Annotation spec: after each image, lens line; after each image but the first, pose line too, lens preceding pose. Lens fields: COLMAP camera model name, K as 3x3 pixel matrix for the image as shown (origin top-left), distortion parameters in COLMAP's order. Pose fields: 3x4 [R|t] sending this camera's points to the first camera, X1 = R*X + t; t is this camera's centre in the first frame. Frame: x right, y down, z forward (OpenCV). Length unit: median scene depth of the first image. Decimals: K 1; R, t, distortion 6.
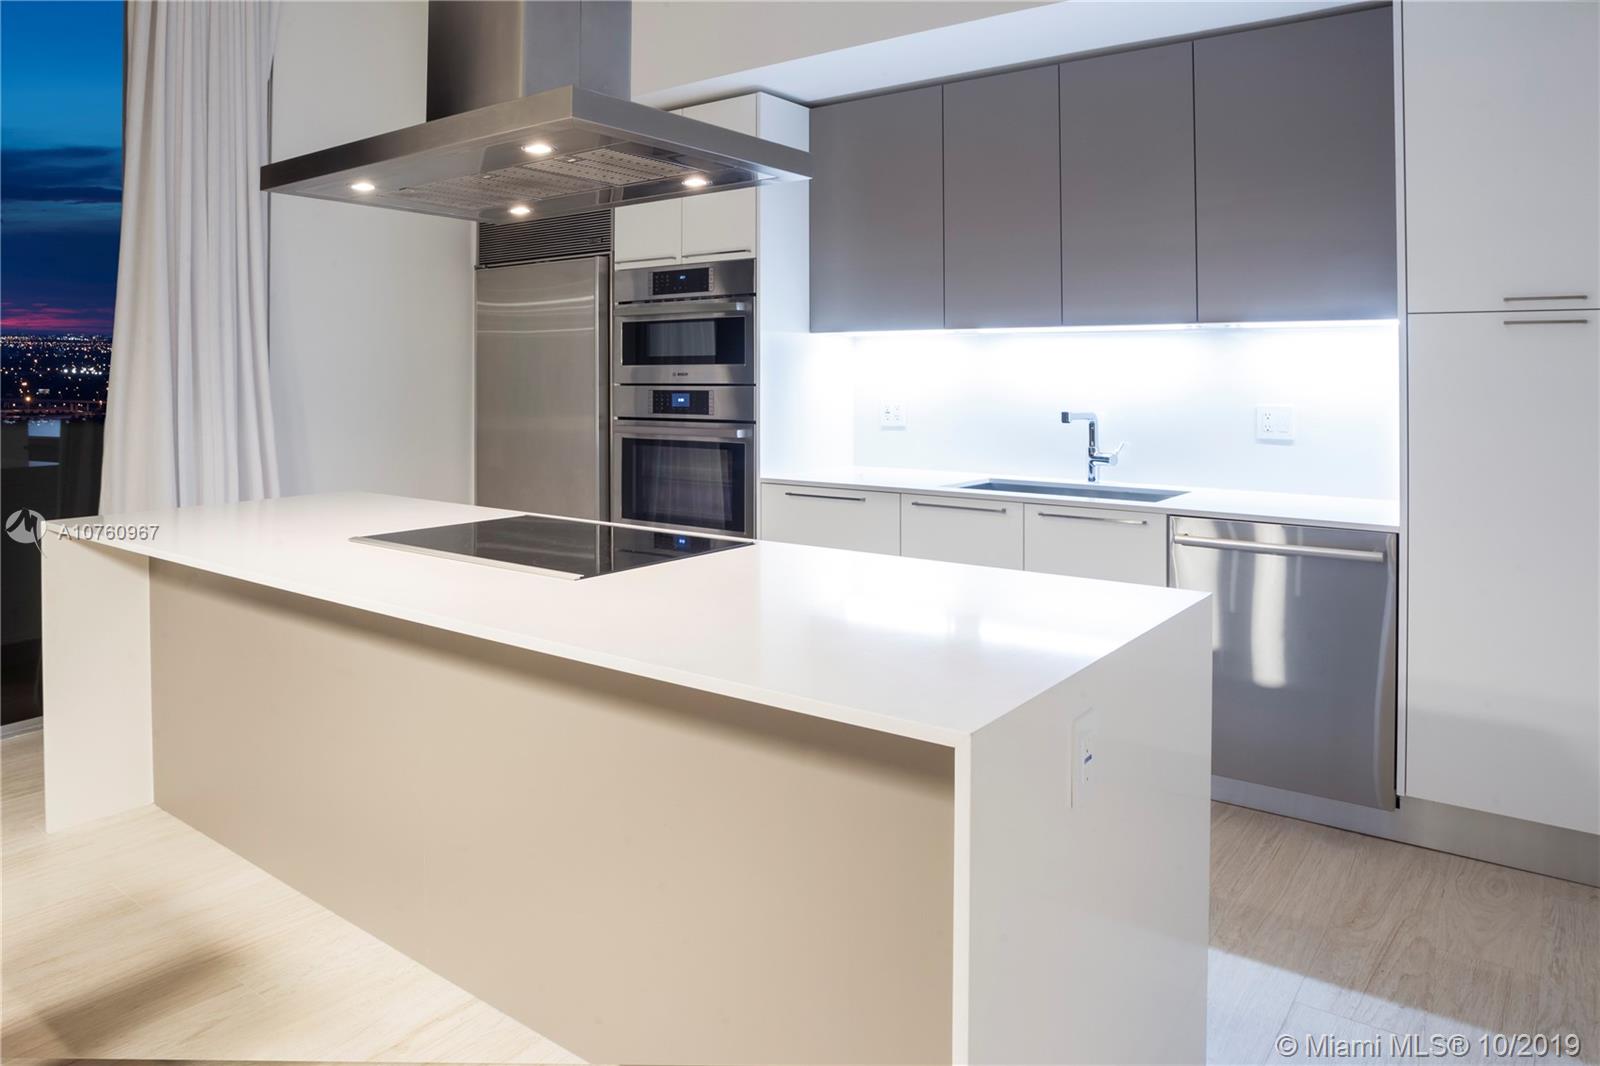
lens RADIAL K [[1022.8, 0, 798.7], [0, 1022.8, 522.5], [0, 0, 1]] dist [-0.044611, 0.004229]
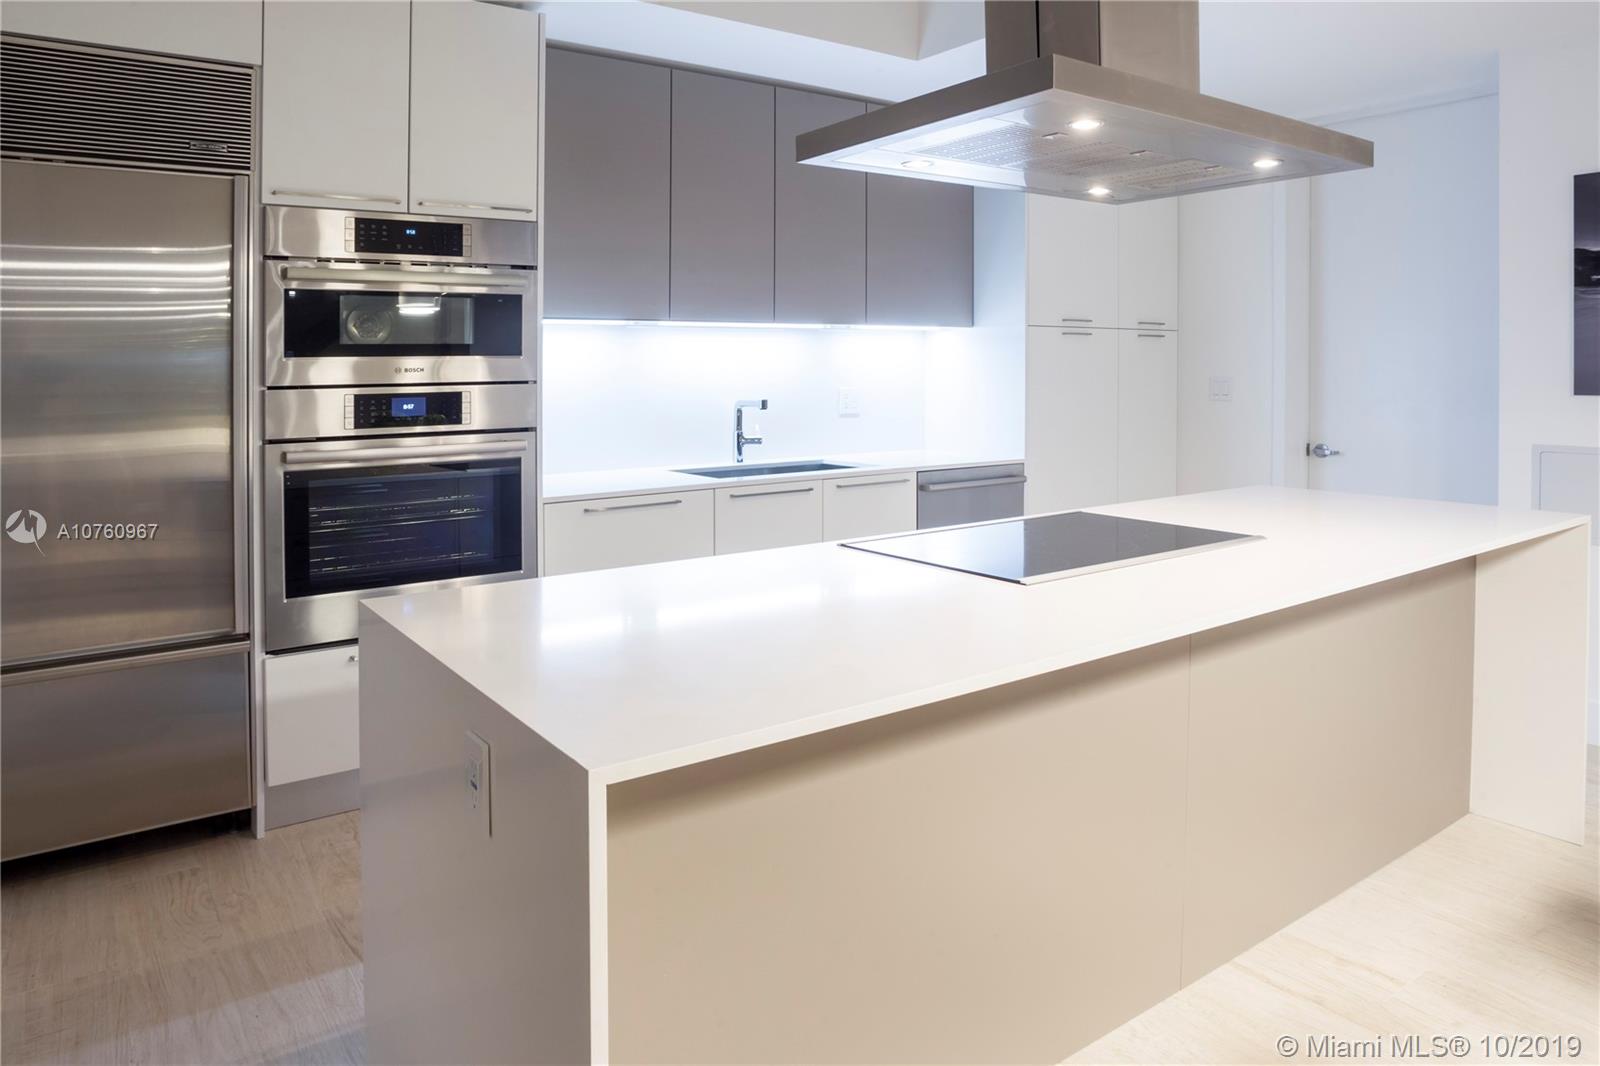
lens RADIAL K [[1022.8, 0, 801.1], [0, 1022.8, 540.1], [0, 0, 1]] dist [-0.044611, 0.004229]
pose [[0.314248, -0.160317, 0.935707, -0.731177], [0.143946, 0.982288, 0.119955, -0.078494], [-0.938364, 0.096995, 0.331759, 0.550678]]
